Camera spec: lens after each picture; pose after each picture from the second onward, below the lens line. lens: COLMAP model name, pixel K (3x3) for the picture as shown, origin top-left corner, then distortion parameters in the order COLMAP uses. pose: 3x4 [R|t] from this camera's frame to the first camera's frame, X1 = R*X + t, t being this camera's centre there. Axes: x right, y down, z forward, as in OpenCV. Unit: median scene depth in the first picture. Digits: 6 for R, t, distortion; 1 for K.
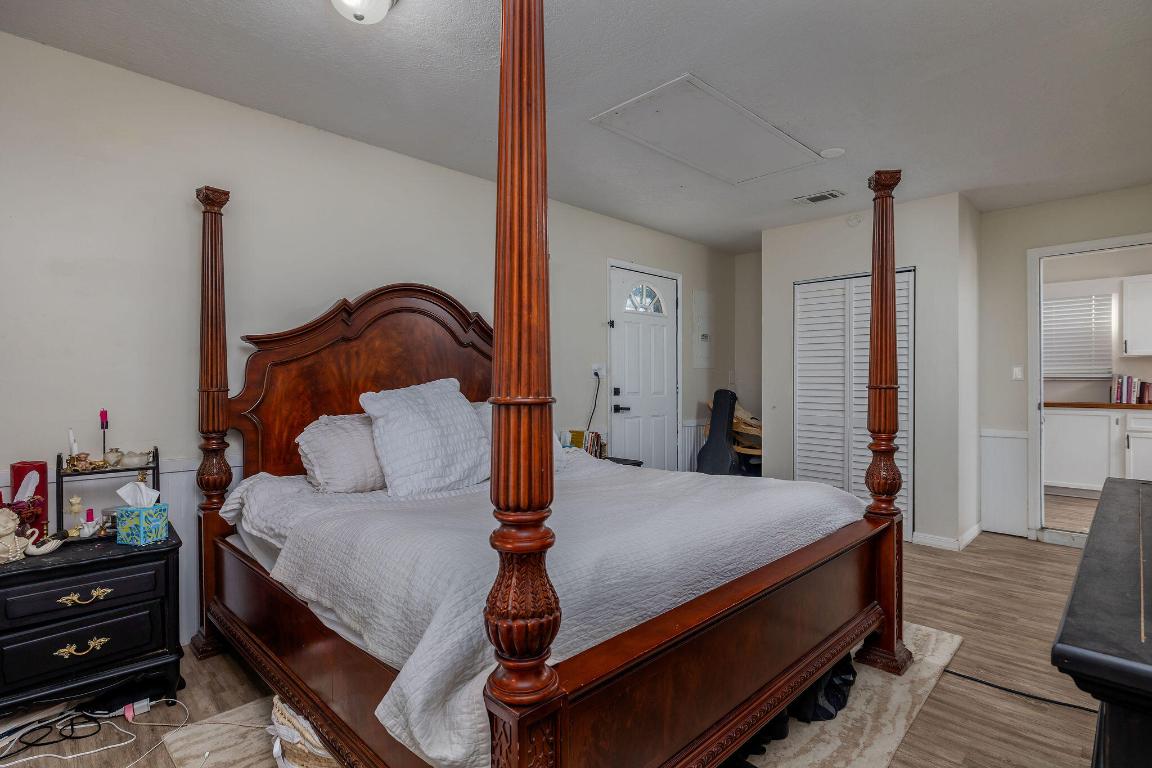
lens RADIAL K [[582.0, 0, 578.7], [0, 582.0, 383.5], [0, 0, 1]] dist [0.001389, -0.000196]
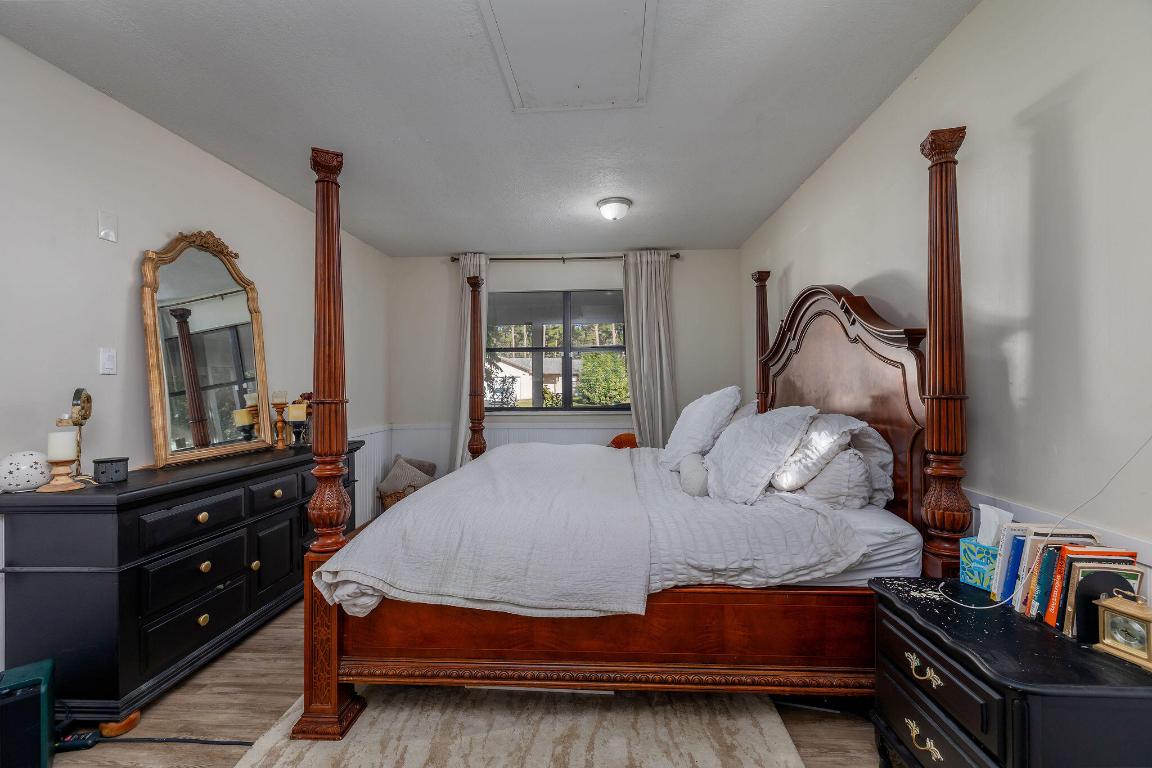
lens RADIAL K [[488.6, 0, 575.0], [0, 488.6, 384.1], [0, 0, 1]] dist [0.003135, -0.000430]
pose [[-0.762400, 0.007994, -0.647057, 0.493662], [0.009922, 0.999951, 0.000664, -0.013132], [0.647030, -0.005914, -0.762442, 1.250501]]
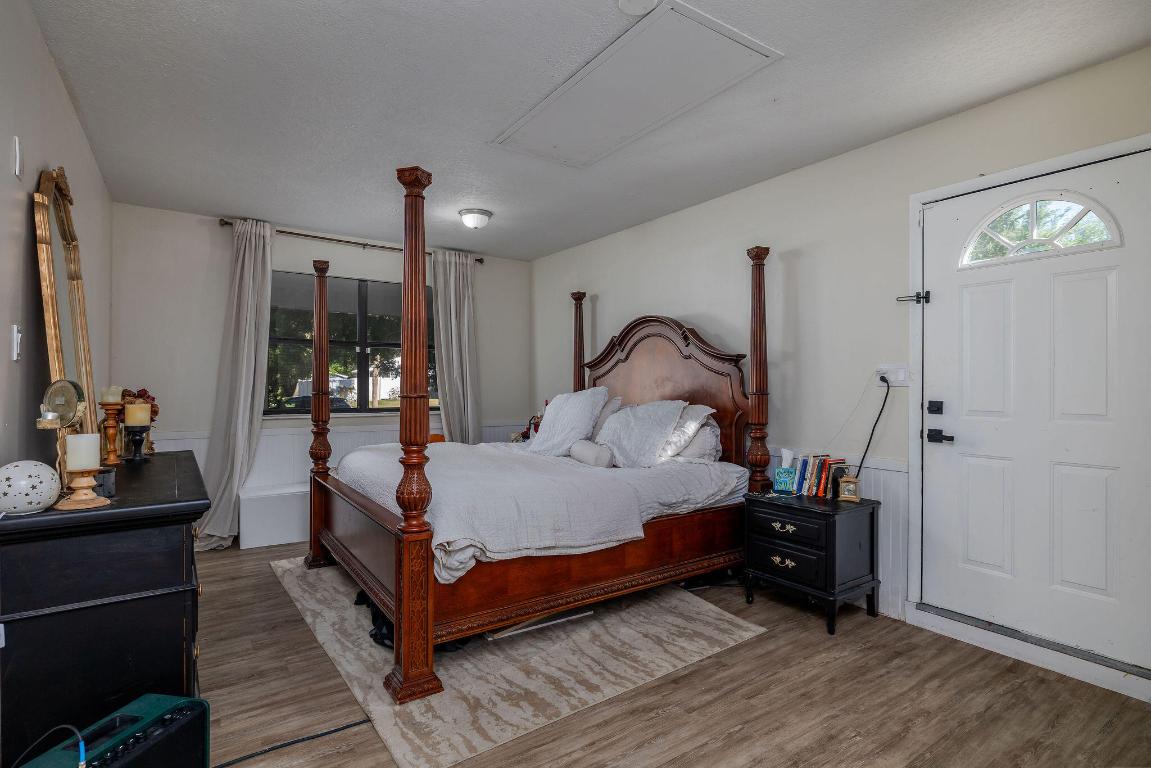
lens RADIAL K [[581.5, 0, 580.0], [0, 581.5, 385.0], [0, 0, 1]] dist [0.001389, -0.000196]
pose [[-0.191597, 0.000652, -0.981474, 0.975039], [-0.004878, 0.999987, 0.001617, -0.011965], [0.981462, 0.005097, -0.191591, 1.008247]]
